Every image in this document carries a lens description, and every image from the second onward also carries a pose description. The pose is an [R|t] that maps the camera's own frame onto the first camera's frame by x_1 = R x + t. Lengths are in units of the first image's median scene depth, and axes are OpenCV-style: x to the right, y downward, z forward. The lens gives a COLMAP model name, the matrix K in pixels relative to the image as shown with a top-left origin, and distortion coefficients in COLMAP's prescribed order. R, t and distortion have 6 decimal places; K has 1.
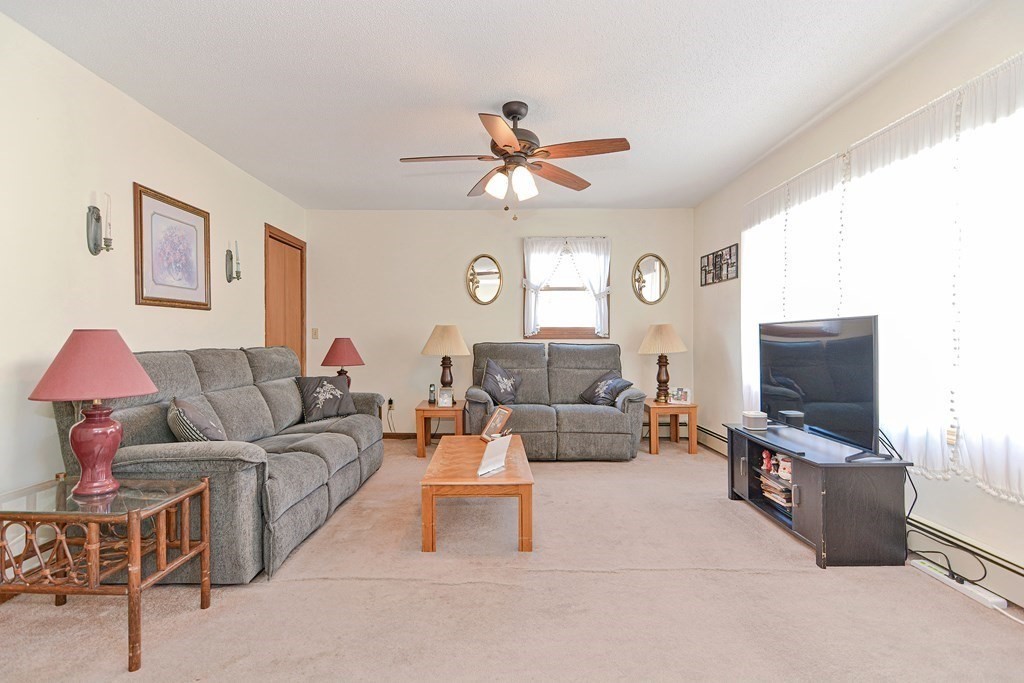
lens RADIAL K [[496.3, 0, 497.8], [0, 496.3, 343.8], [0, 0, 1]] dist [0.024812, -0.010478]
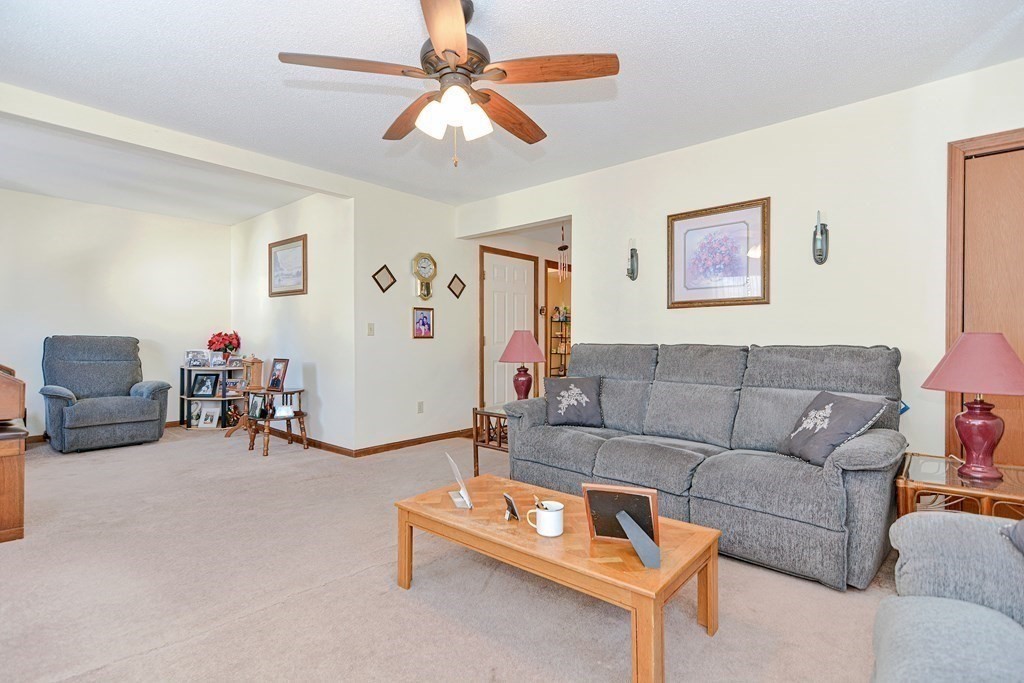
lens RADIAL K [[496.3, 0, 512.3], [0, 496.3, 341.2], [0, 0, 1]] dist [0.024812, -0.010478]
pose [[-0.647517, -0.004945, -0.762035, 0.347283], [-0.014801, 0.999872, 0.006089, 0.002667], [0.761907, 0.015222, -0.647508, 1.015334]]
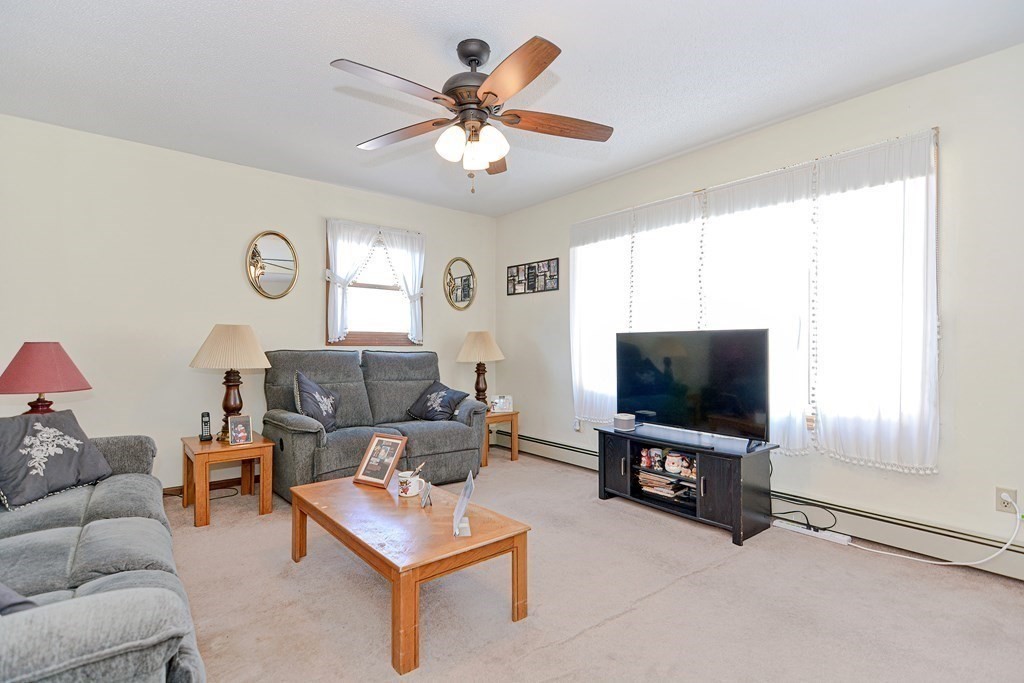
lens RADIAL K [[496.3, 0, 511.1], [0, 496.3, 343.1], [0, 0, 1]] dist [0.024812, -0.010478]
pose [[0.772230, 0.008873, 0.635281, -0.276523], [0.000221, 0.999899, -0.014233, -0.002476], [-0.635343, 0.011131, 0.772150, 0.242618]]
